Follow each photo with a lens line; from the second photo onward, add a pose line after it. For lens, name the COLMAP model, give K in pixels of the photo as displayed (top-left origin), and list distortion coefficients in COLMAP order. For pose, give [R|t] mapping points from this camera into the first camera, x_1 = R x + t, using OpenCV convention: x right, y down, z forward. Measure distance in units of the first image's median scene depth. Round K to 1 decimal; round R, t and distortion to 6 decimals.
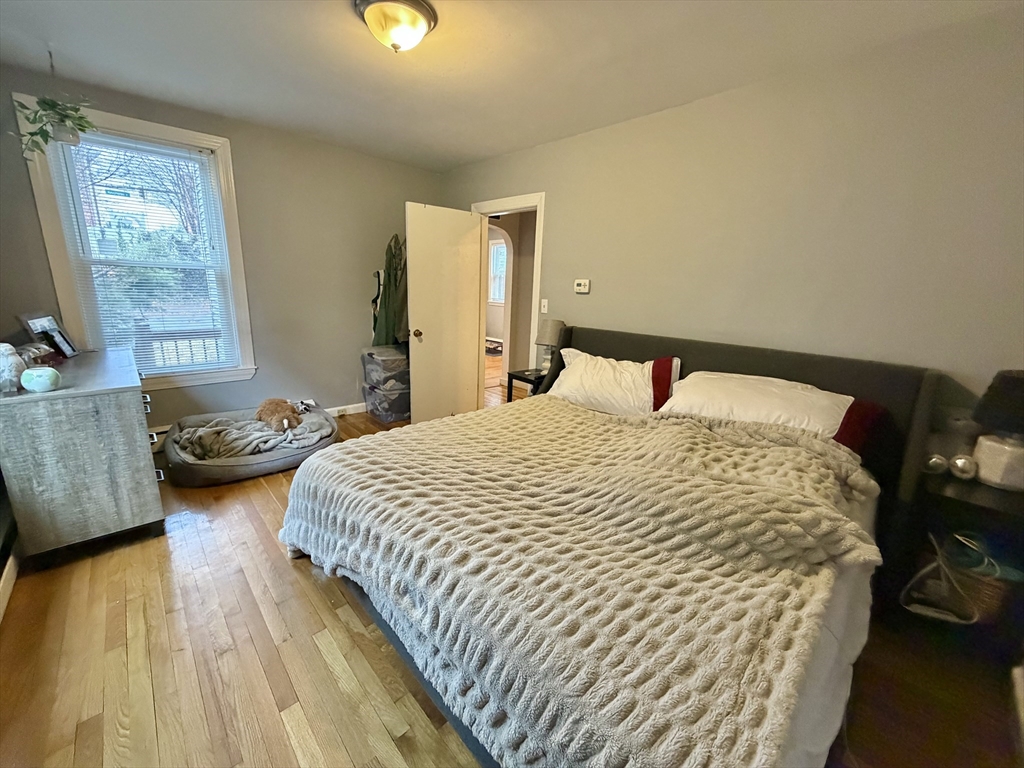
lens RADIAL K [[406.5, 0, 508.7], [0, 406.5, 384.0], [0, 0, 1]] dist [-0.001335, -0.000205]
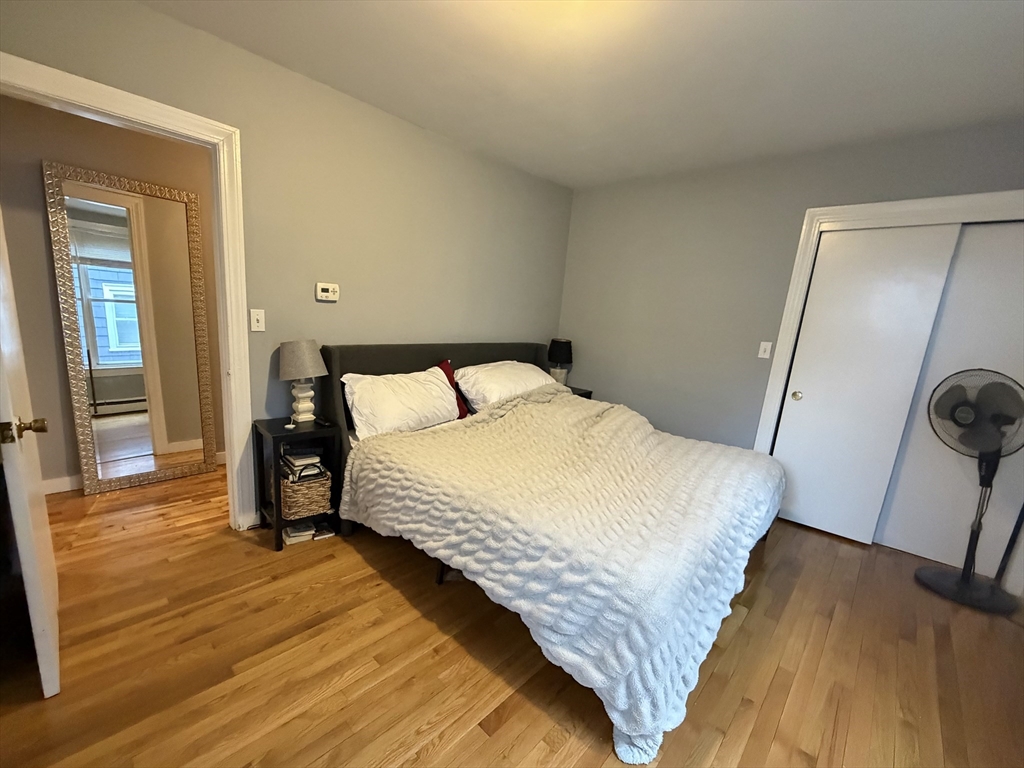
lens RADIAL K [[406.5, 0, 508.7], [0, 406.5, 384.0], [0, 0, 1]] dist [-0.001335, -0.000205]
pose [[-0.035791, -0.230540, 0.972404, -0.614803], [0.158980, 0.959323, 0.233290, -0.200452], [-0.986633, 0.162942, 0.002316, 0.696475]]
